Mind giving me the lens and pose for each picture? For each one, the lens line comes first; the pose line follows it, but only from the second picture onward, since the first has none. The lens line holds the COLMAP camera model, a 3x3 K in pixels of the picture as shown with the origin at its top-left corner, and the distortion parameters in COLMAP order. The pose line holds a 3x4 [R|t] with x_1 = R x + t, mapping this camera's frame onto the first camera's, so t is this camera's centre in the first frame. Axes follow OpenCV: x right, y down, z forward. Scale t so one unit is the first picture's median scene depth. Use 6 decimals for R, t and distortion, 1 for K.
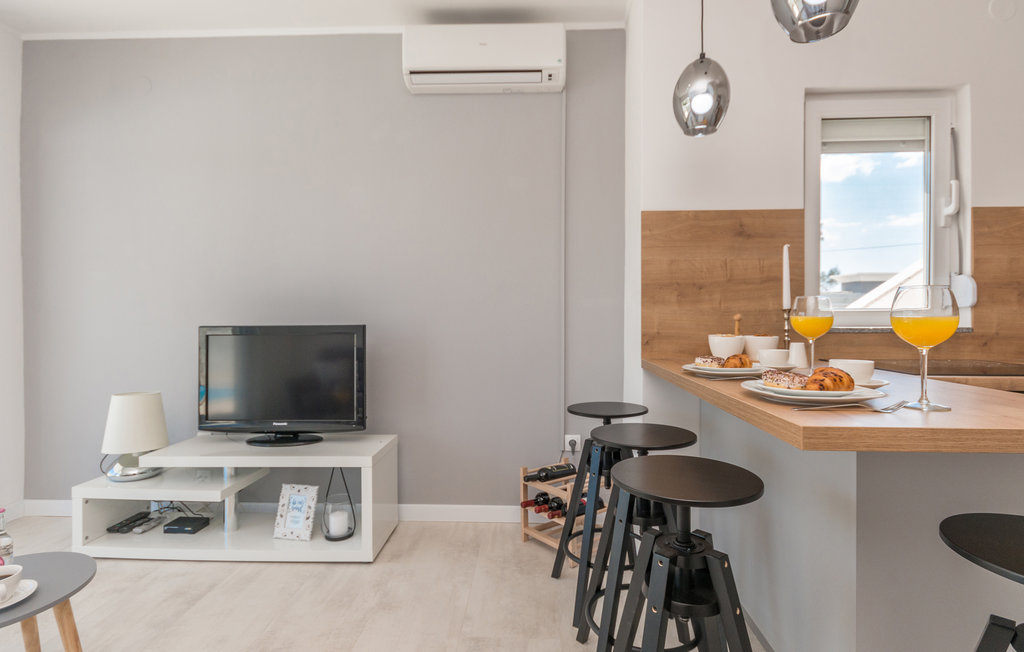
lens RADIAL K [[532.9, 0, 511.2], [0, 532.9, 319.9], [0, 0, 1]] dist [-0.005444, -0.000455]
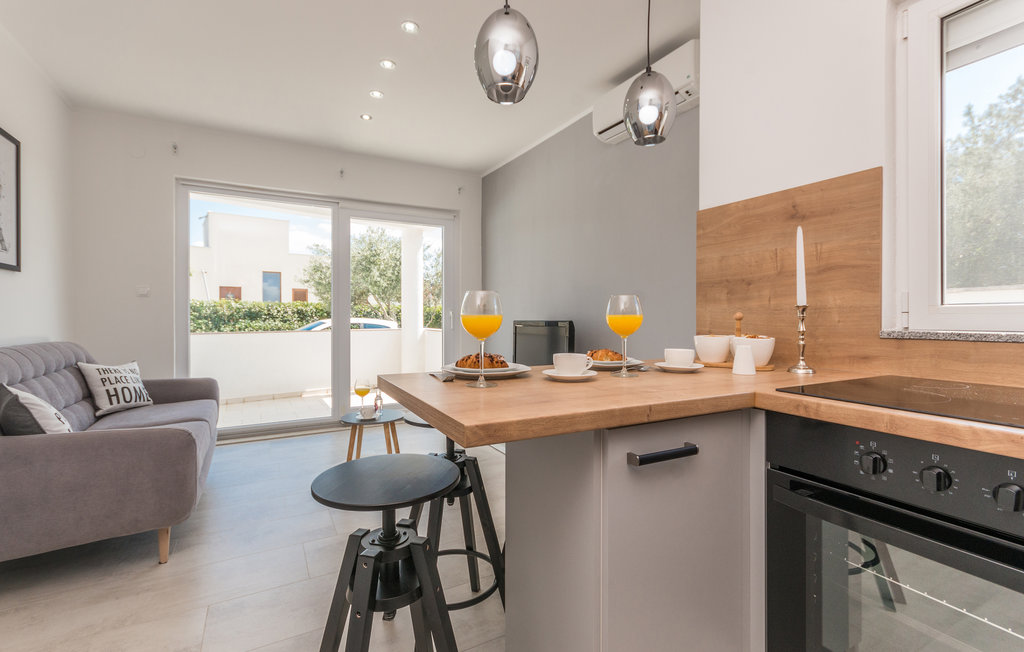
lens RADIAL K [[453.8, 0, 511.9], [0, 453.8, 322.7], [0, 0, 1]] dist [-0.002105, -0.000158]
pose [[0.527901, 0.013360, -0.849201, 0.801493], [-0.001410, 0.999889, 0.014854, -0.004645], [0.849305, -0.006644, 0.527861, 0.246699]]
